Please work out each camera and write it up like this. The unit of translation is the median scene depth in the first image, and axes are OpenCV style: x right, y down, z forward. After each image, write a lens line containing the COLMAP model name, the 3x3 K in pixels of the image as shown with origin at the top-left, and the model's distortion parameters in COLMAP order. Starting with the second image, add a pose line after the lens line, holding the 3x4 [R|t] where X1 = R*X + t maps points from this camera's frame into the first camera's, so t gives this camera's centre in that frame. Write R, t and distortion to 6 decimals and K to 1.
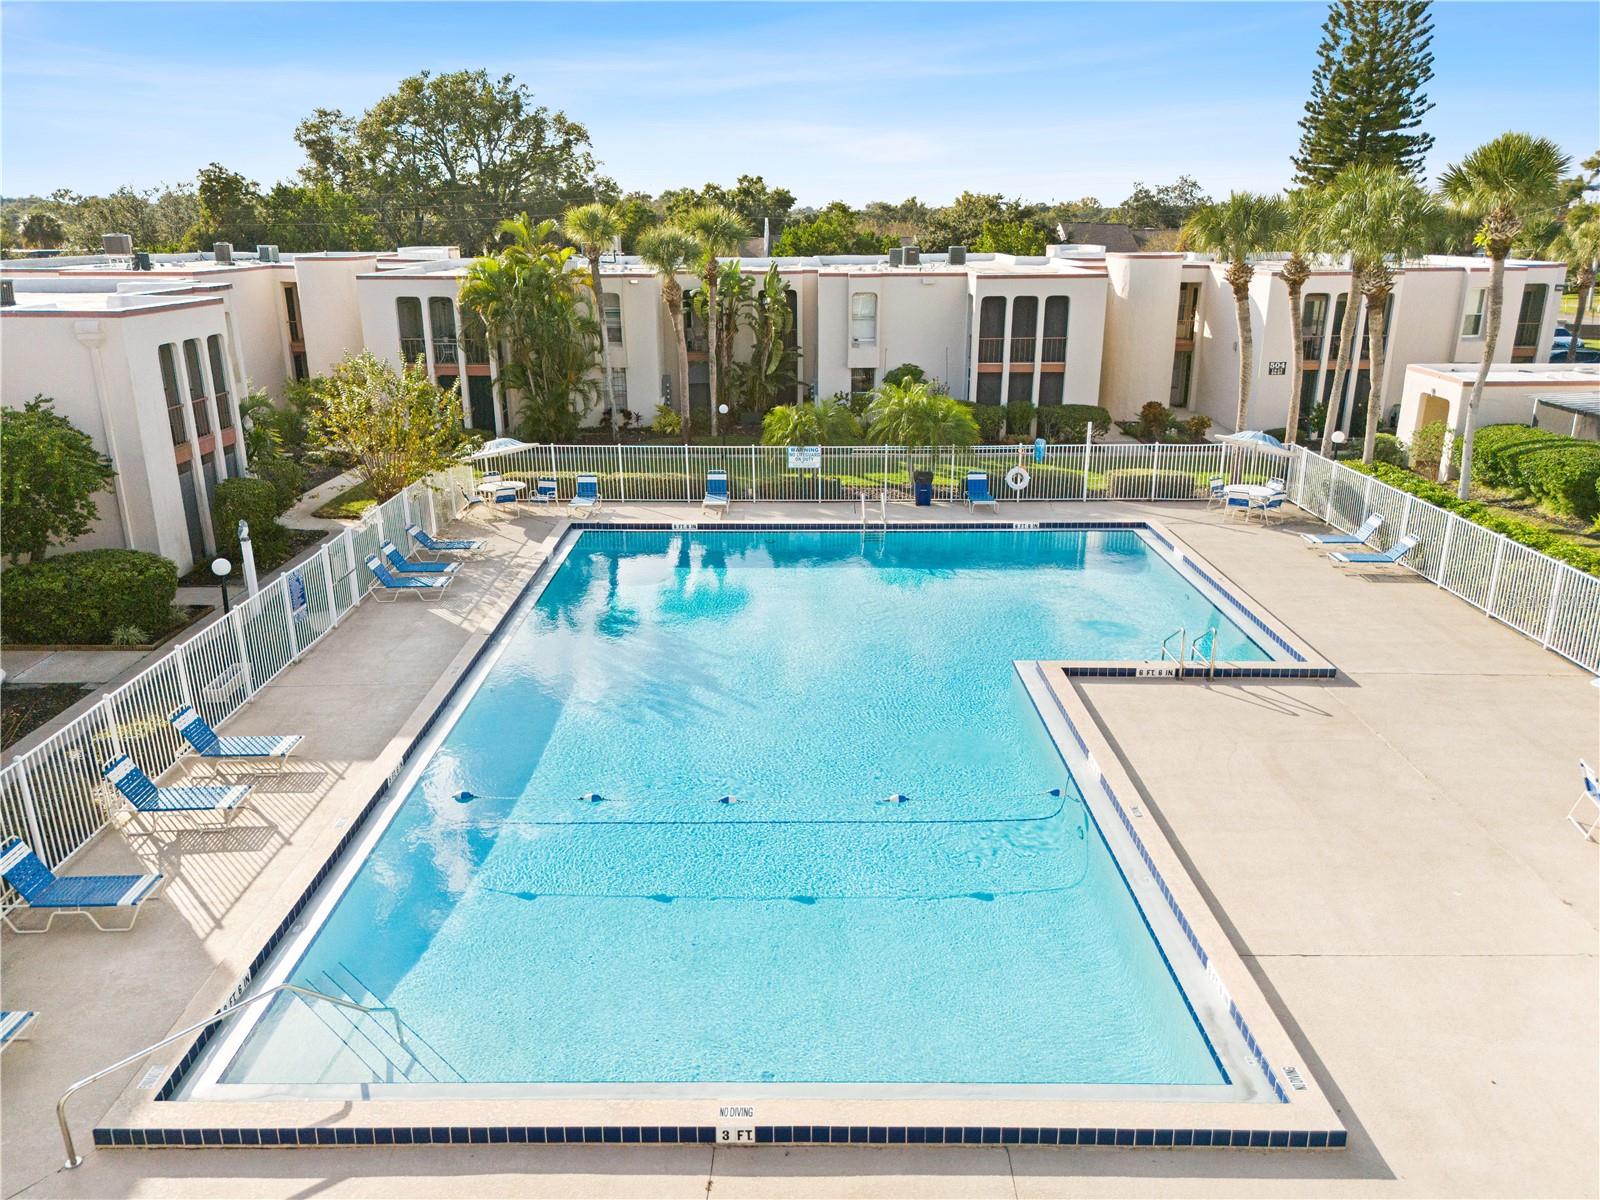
lens RADIAL K [[1186.4, 0, 803.4], [0, 1186.4, 609.4], [0, 0, 1]] dist [0.049227, -0.041891]
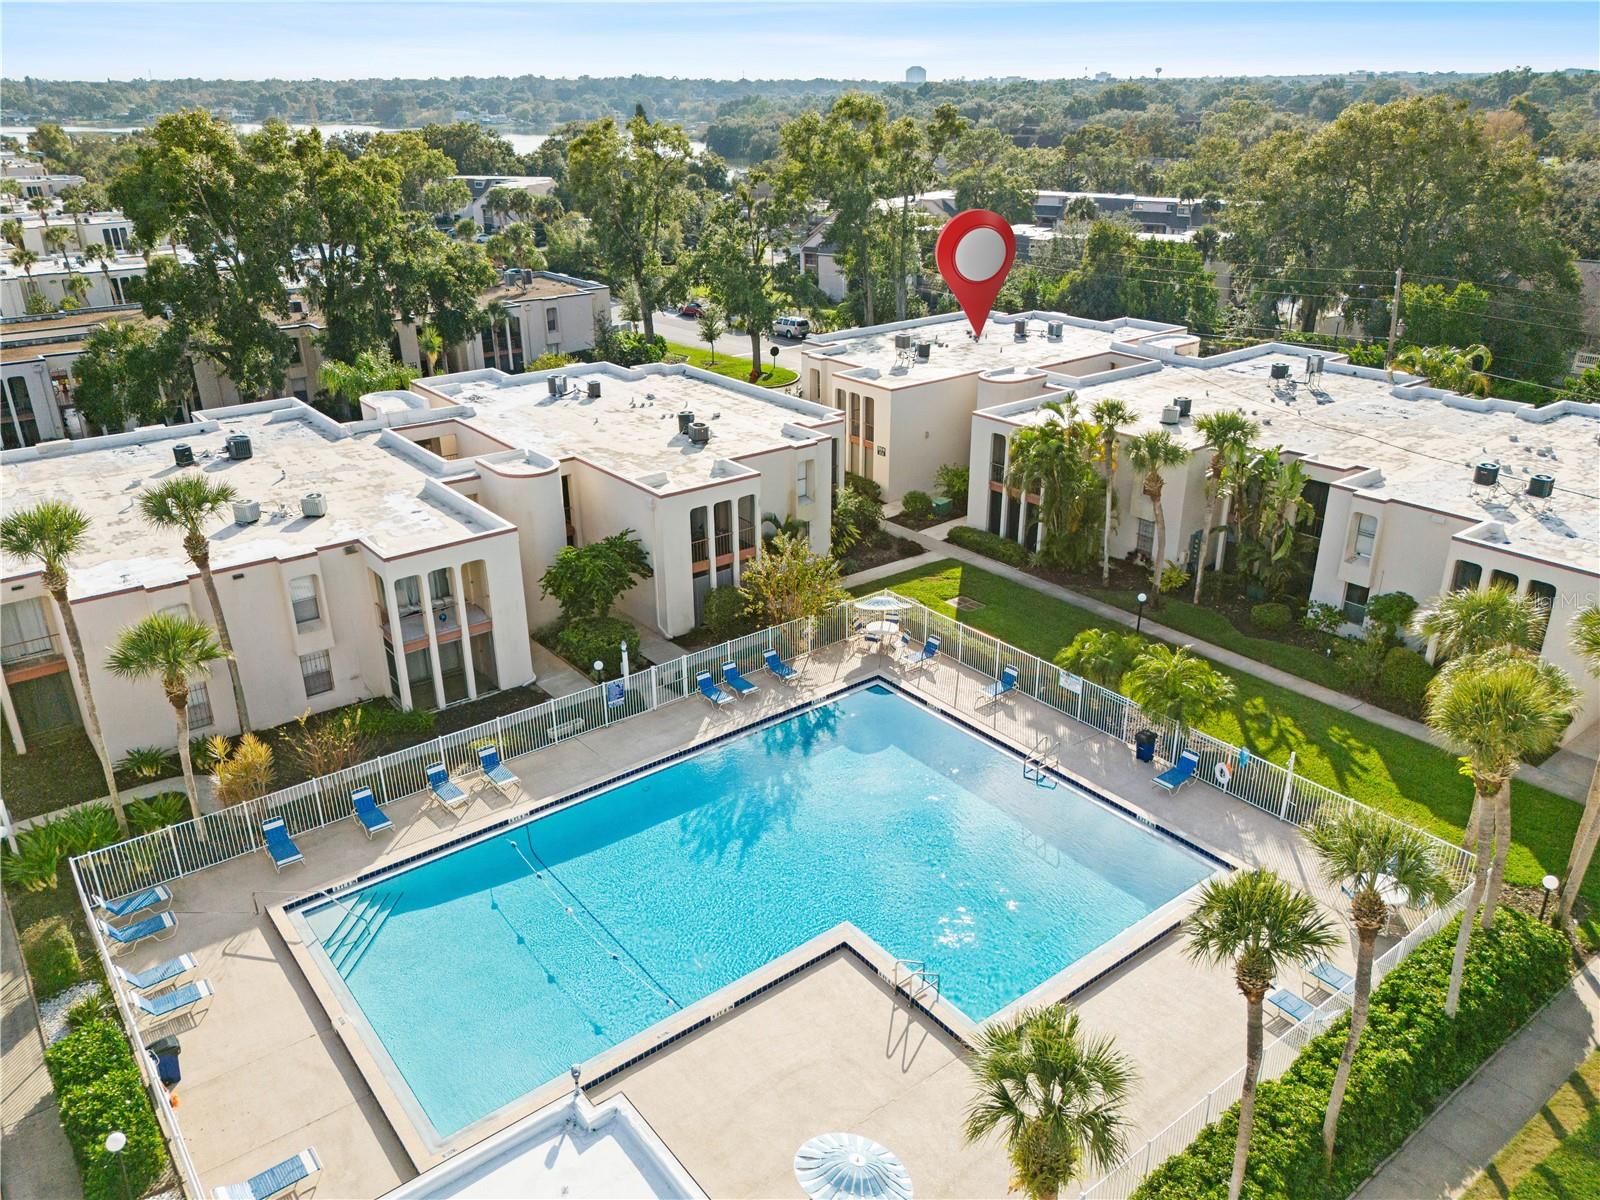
lens RADIAL K [[1186.4, 0, 799.3], [0, 1186.4, 602.8], [0, 0, 1]] dist [0.049227, -0.041891]
pose [[0.609724, 0.306427, -0.730986, 1.004815], [-0.238378, 0.950442, 0.199588, -0.555355], [0.755919, 0.052557, 0.652552, 0.013930]]
